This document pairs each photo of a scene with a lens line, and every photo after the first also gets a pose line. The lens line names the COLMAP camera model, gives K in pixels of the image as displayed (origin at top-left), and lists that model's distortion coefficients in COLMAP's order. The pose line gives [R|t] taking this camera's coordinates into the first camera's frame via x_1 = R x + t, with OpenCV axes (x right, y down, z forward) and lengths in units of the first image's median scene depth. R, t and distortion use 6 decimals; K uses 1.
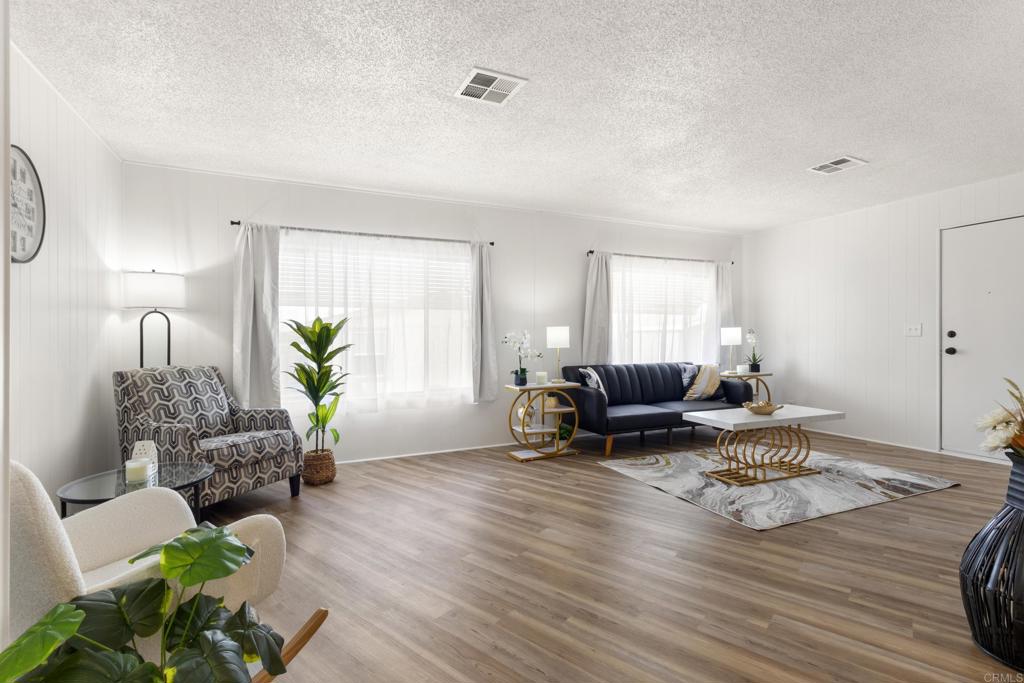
lens RADIAL K [[478.5, 0, 512.7], [0, 478.5, 337.8], [0, 0, 1]] dist [0.010621, 0.000671]
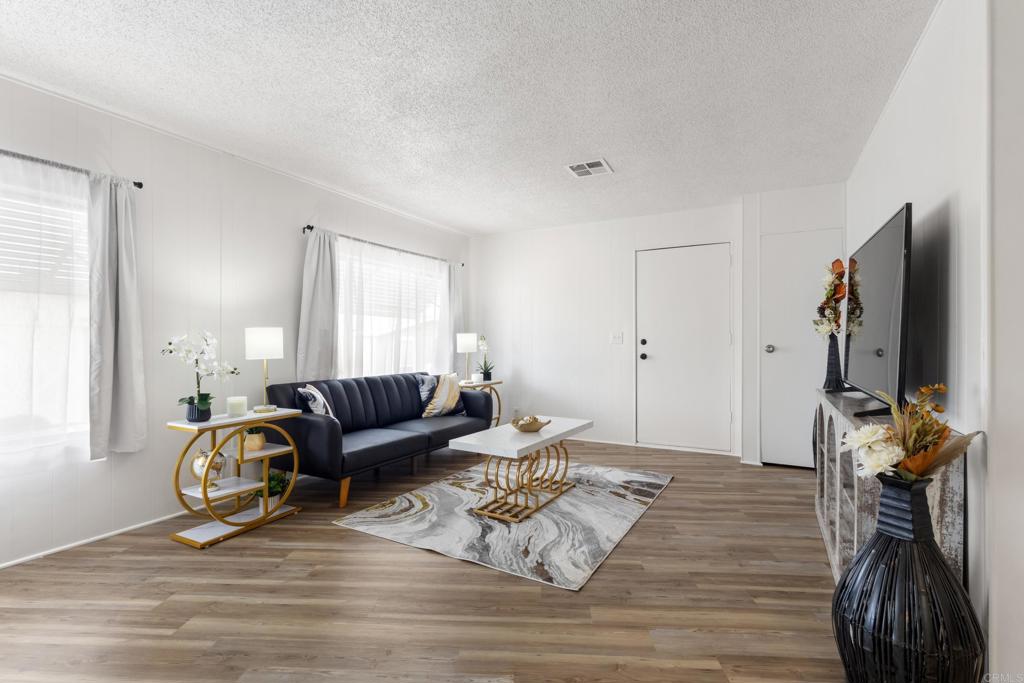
lens RADIAL K [[476.6, 0, 511.8], [0, 476.6, 346.4], [0, 0, 1]] dist [0.007229, 0.000464]
pose [[0.808613, 0.000339, 0.588340, -0.019677], [-0.003469, 0.999985, 0.004191, -0.000694], [-0.588330, -0.005430, 0.808602, 0.264169]]
